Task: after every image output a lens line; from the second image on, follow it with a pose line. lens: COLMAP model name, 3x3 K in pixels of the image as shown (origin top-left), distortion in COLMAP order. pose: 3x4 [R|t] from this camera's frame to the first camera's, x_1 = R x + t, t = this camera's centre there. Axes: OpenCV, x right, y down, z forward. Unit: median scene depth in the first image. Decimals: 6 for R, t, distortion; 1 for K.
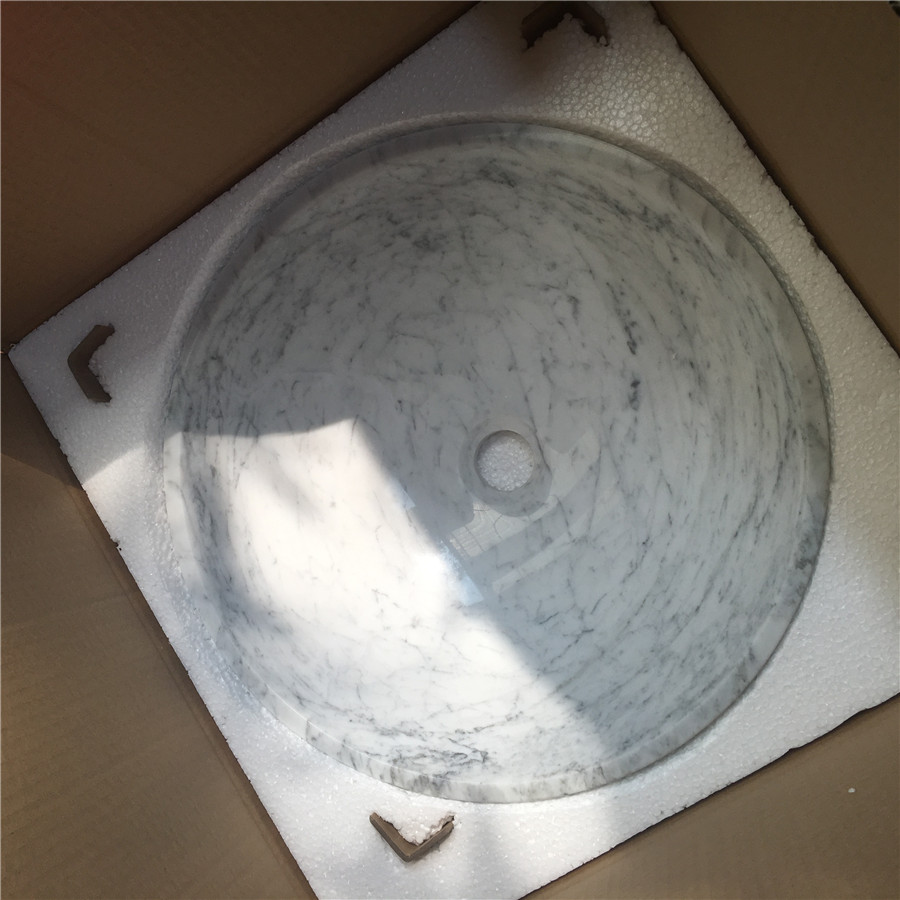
lens RADIAL K [[1025.4, 0, 447.0], [0, 1025.4, 448.5], [0, 0, 1]] dist [0.161173, -0.360736]
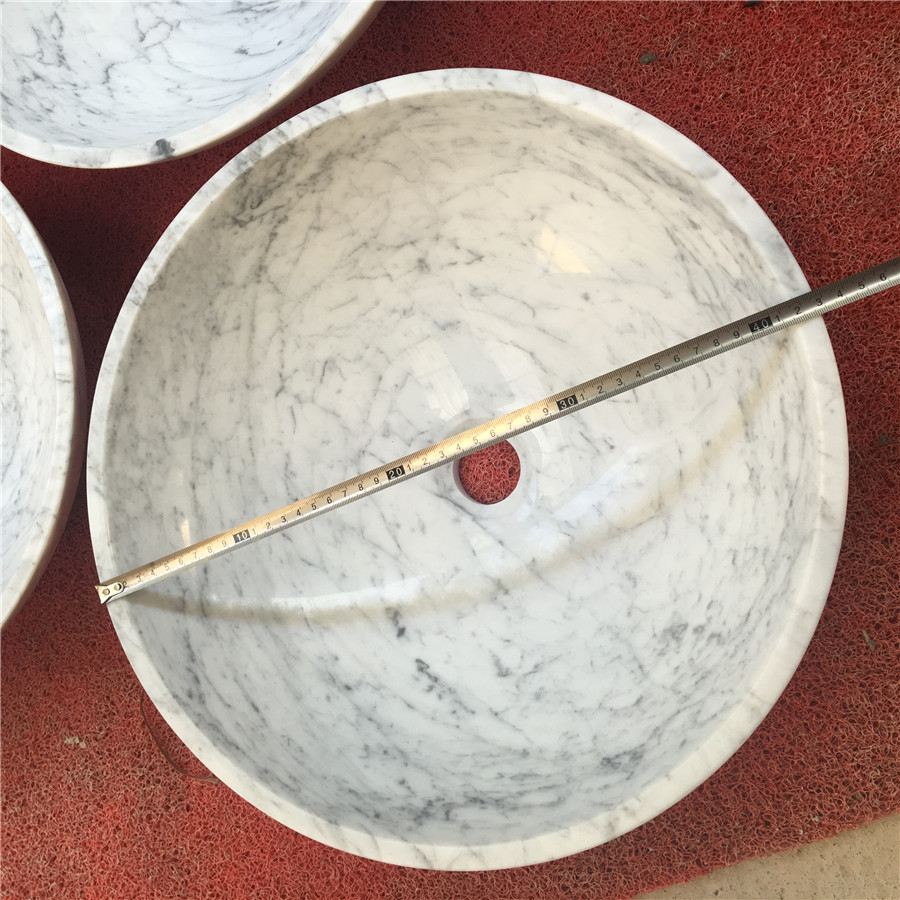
lens RADIAL K [[1025.4, 0, 447.0], [0, 1025.4, 448.5], [0, 0, 1]] dist [0.161173, -0.360736]
pose [[-0.643240, 0.624864, 0.442479, -0.350576], [-0.573710, -0.776051, 0.261919, -0.201340], [0.507050, -0.085378, 0.857678, 0.263451]]
